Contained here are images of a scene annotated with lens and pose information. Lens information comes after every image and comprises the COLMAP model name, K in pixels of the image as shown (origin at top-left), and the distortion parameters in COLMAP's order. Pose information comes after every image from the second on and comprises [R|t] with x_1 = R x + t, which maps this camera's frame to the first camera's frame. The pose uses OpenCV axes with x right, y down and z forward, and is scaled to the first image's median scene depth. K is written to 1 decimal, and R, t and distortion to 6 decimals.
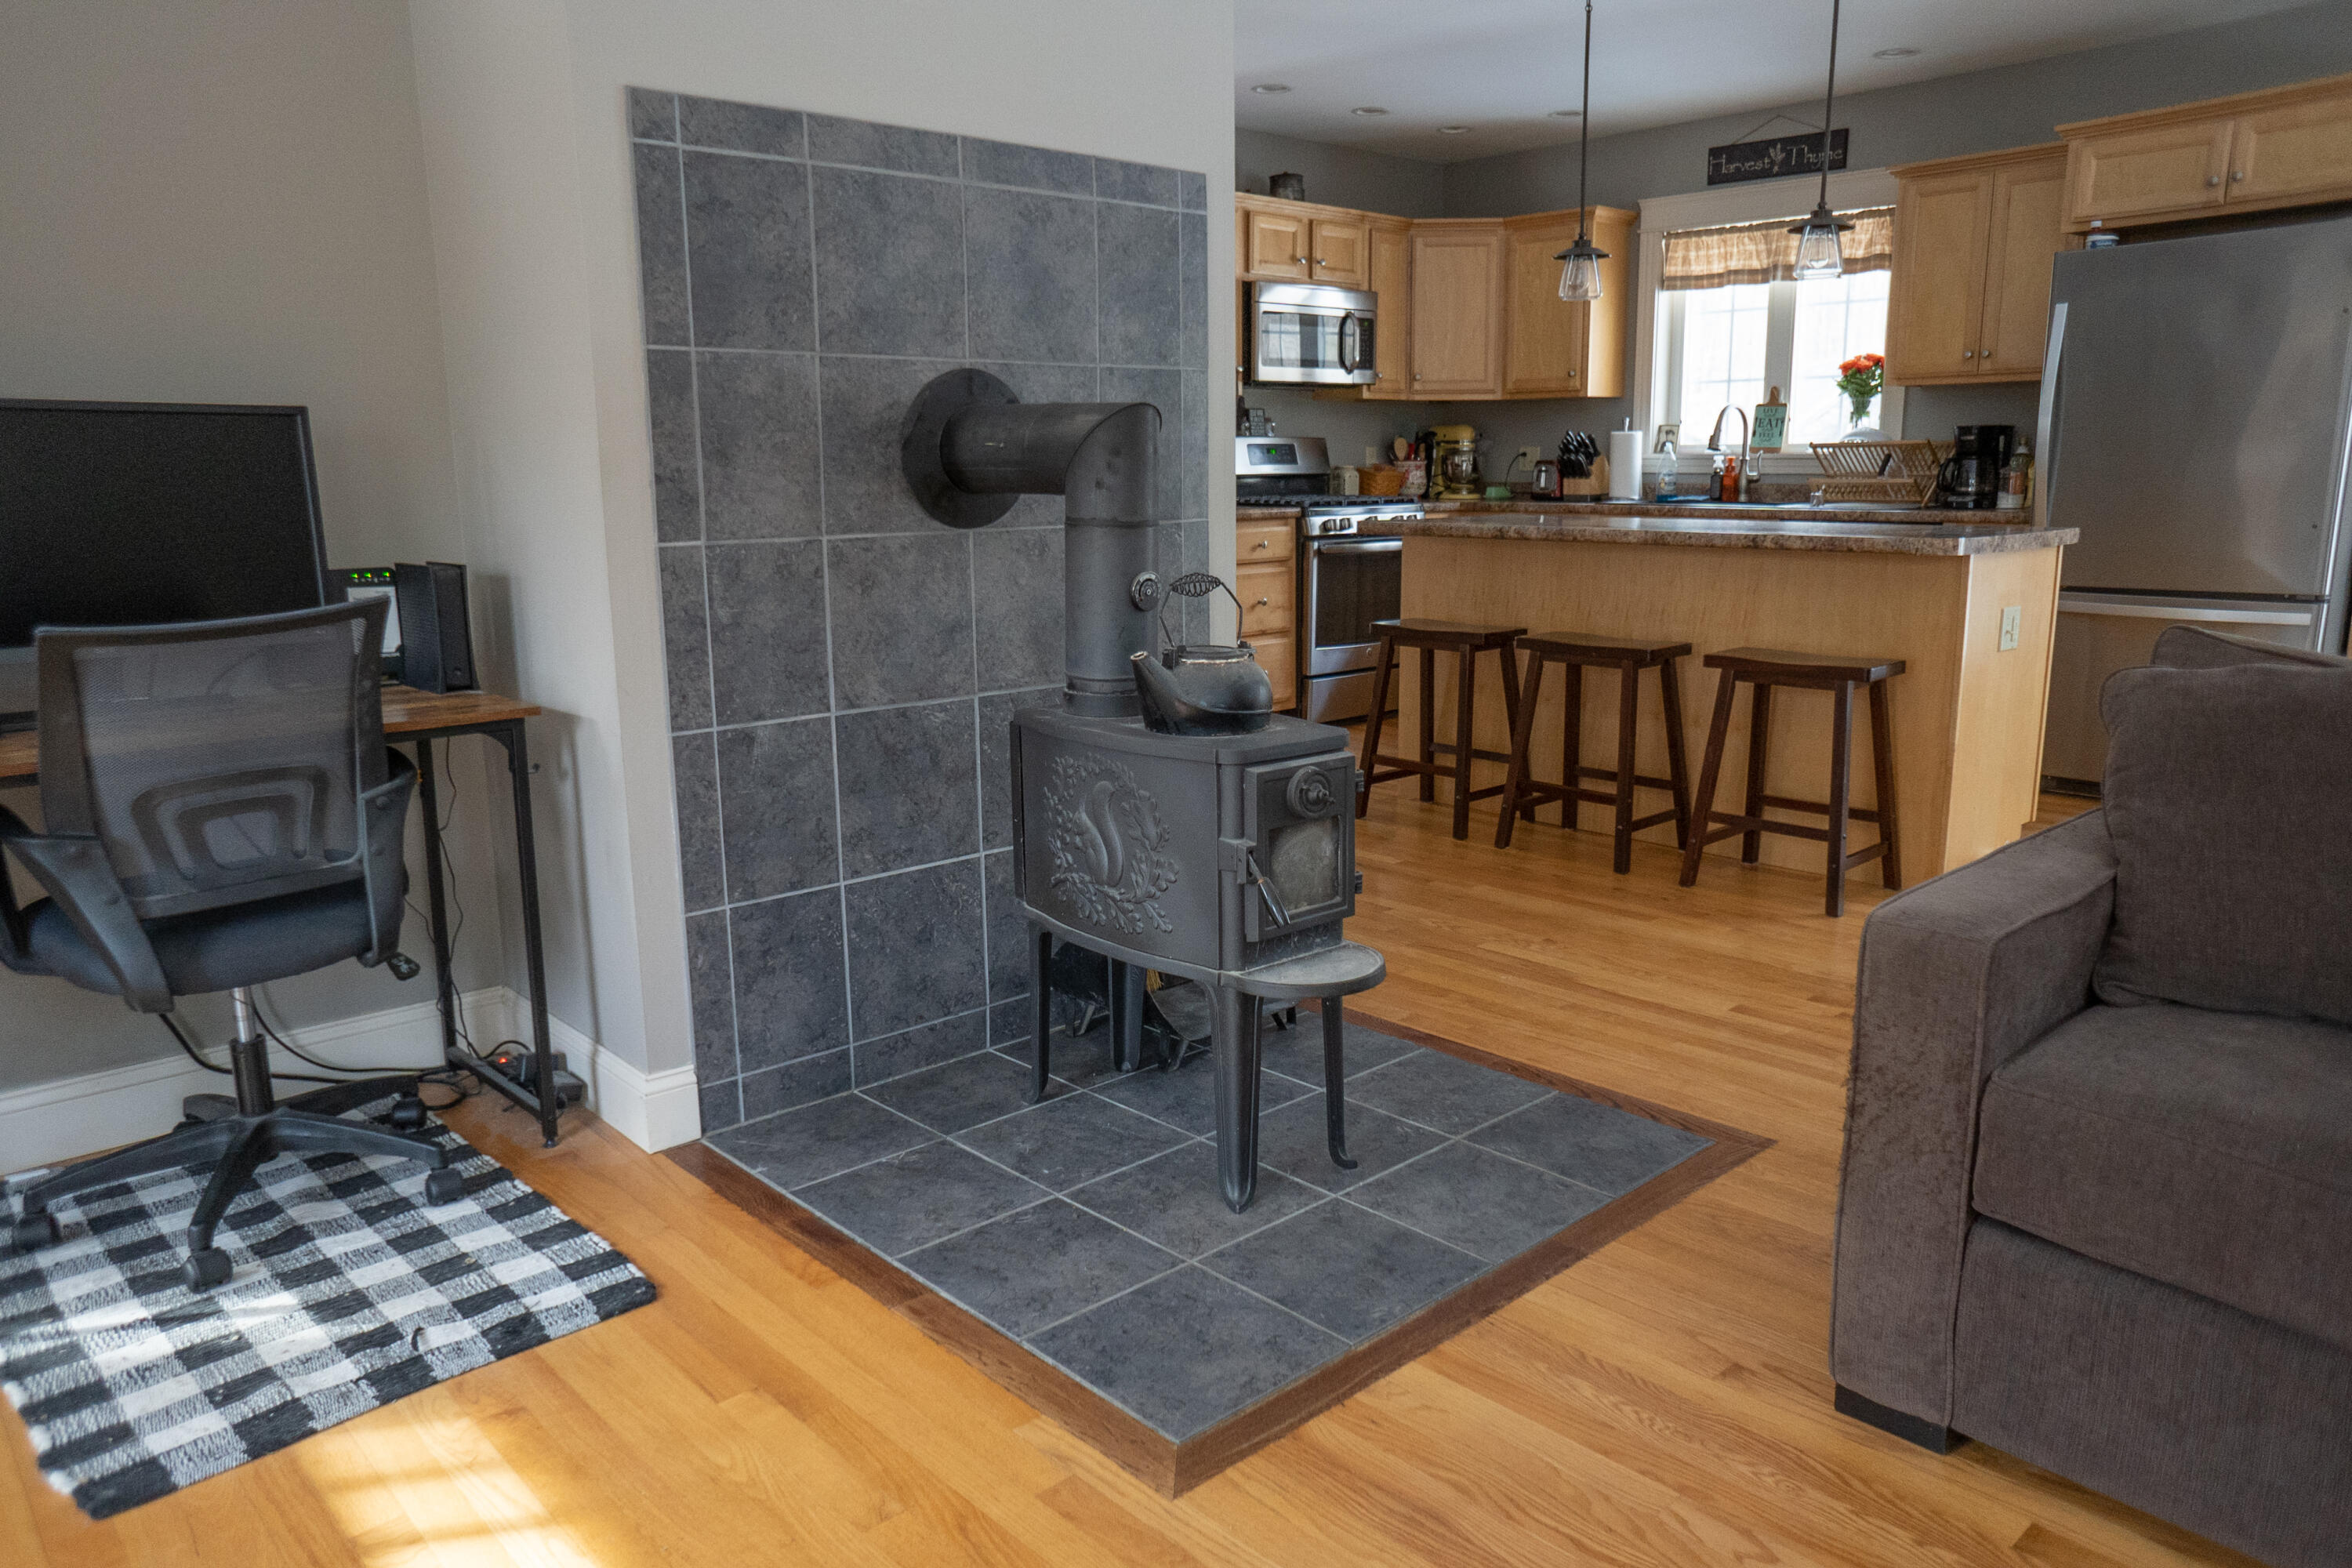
lens RADIAL K [[1604.2, 0, 1182.0], [0, 1604.2, 784.2], [0, 0, 1]] dist [-0.006861, -0.001255]
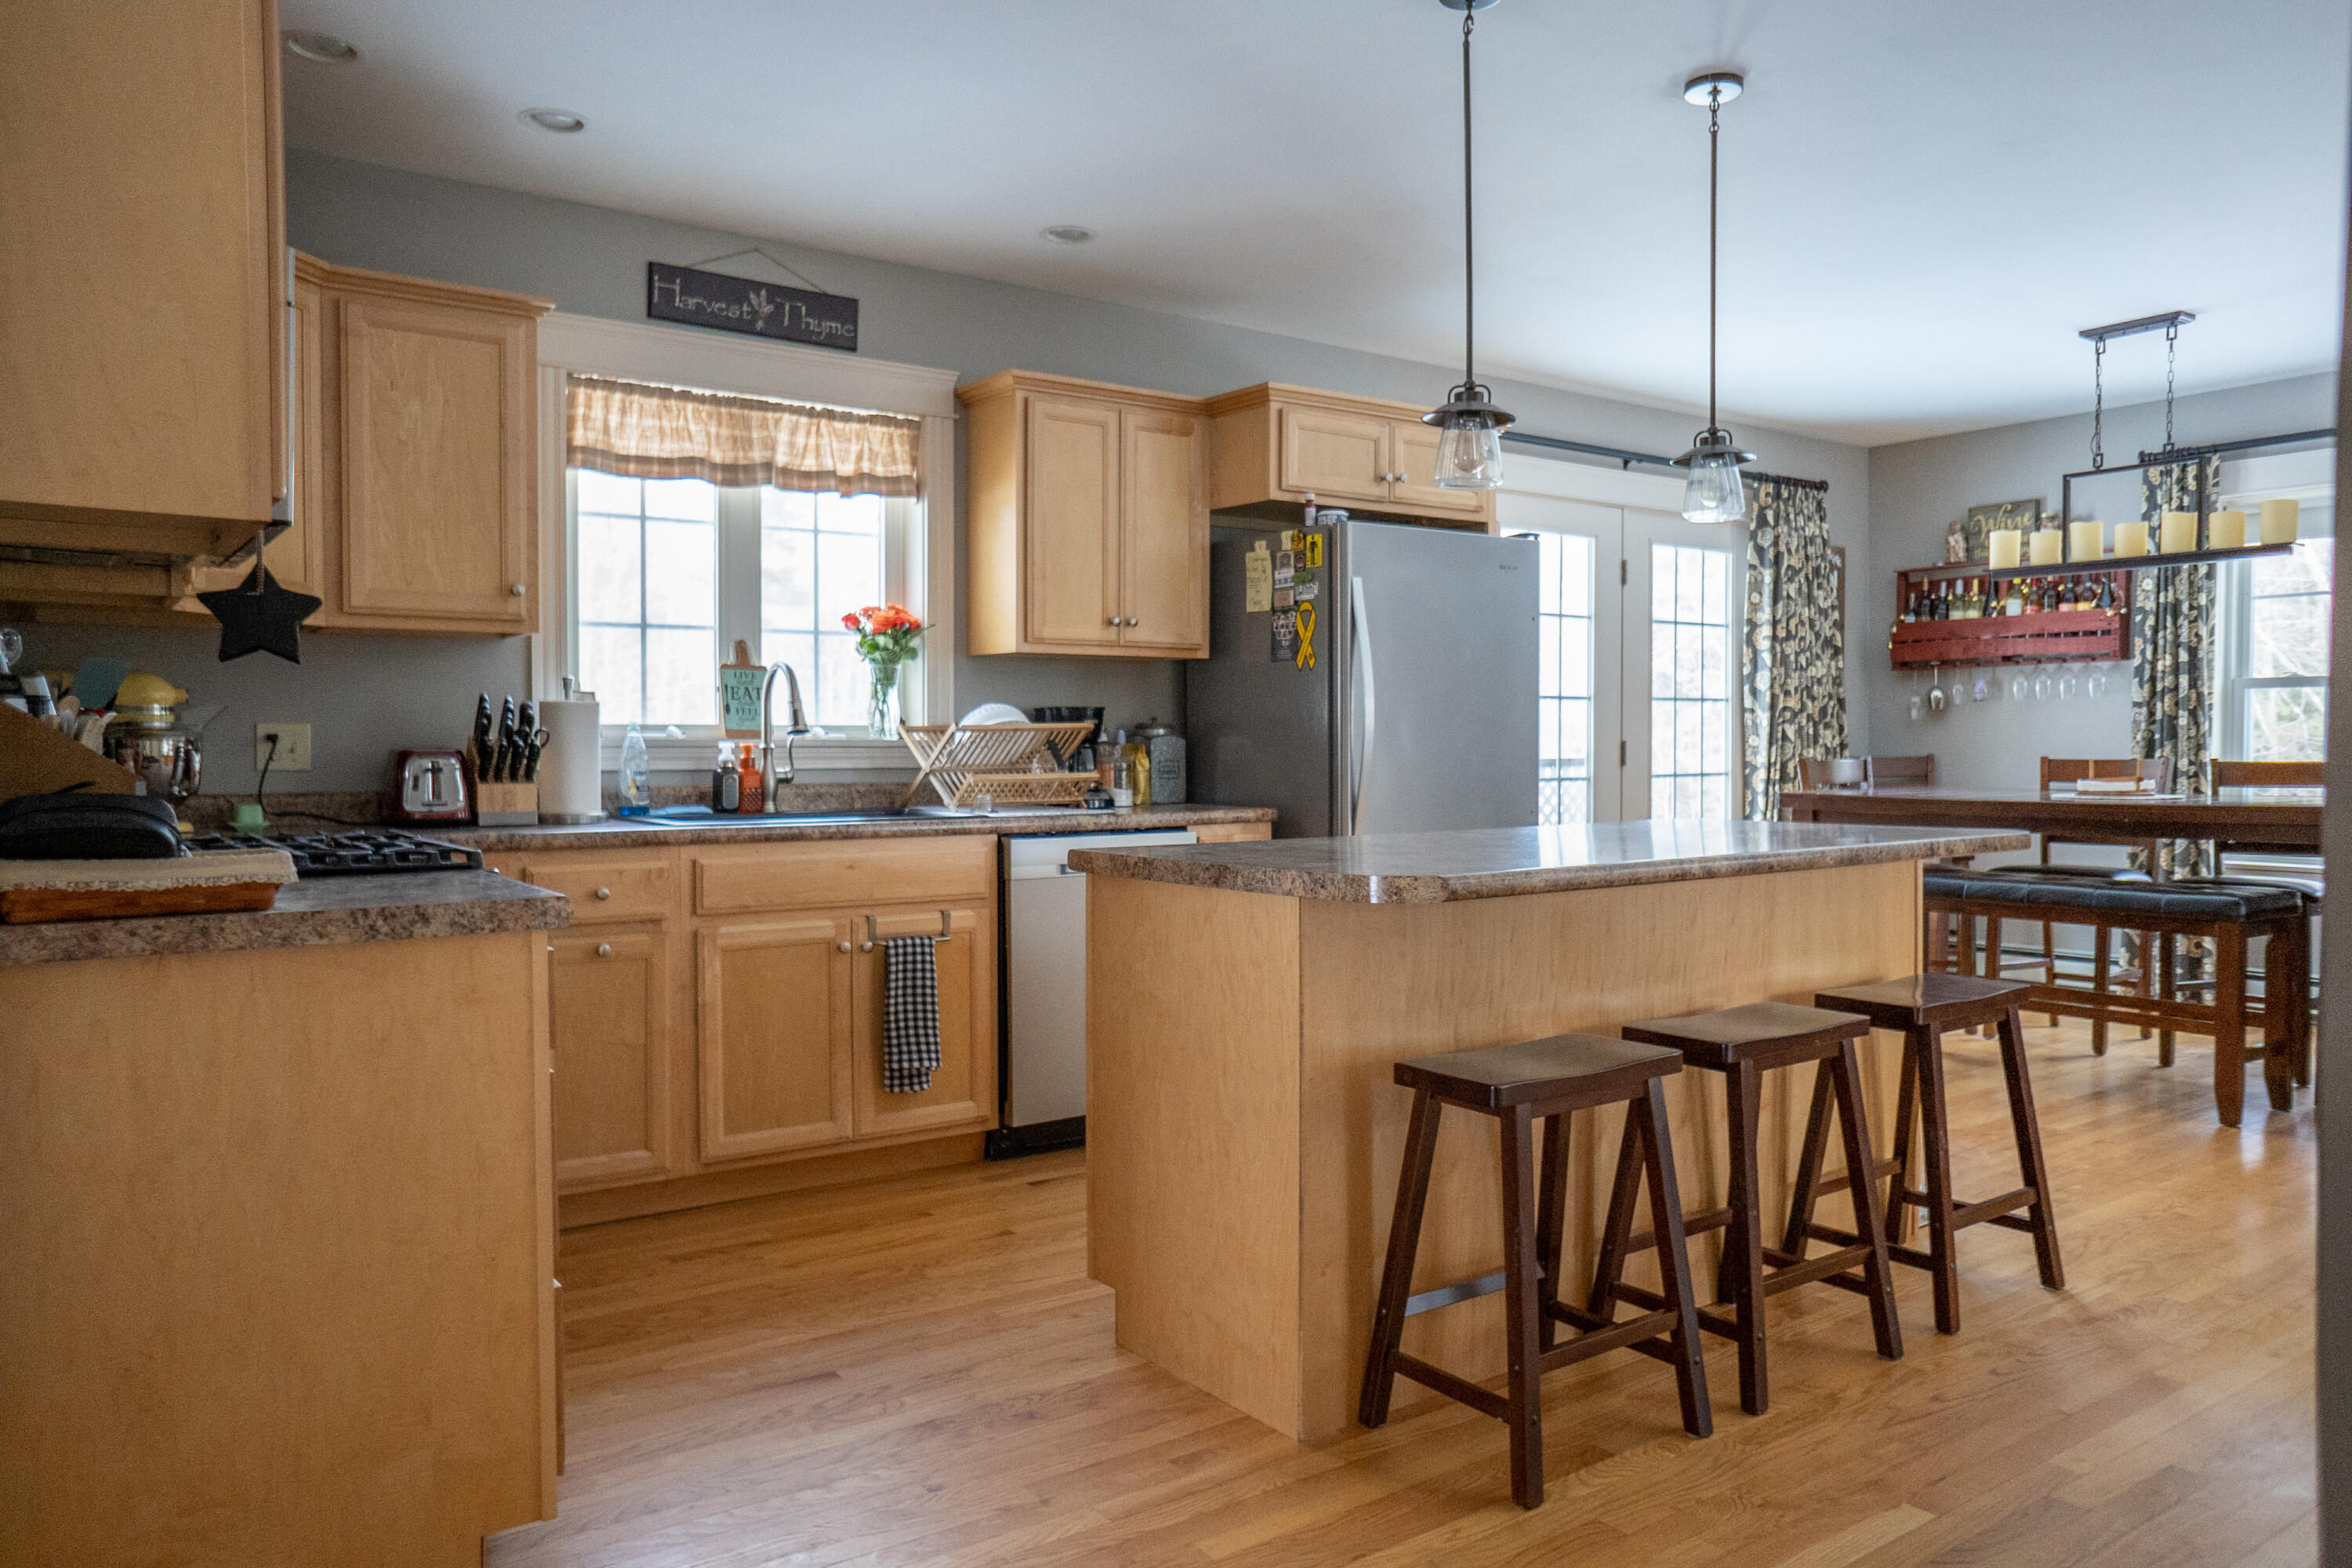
lens RADIAL K [[1604.2, 0, 1179.2], [0, 1604.2, 771.9], [0, 0, 1]] dist [-0.006861, -0.001255]
pose [[0.119199, -0.015812, 0.992744, -0.284374], [0.198822, 0.980001, -0.008264, -0.161669], [-0.972760, 0.198364, 0.119959, 0.796933]]
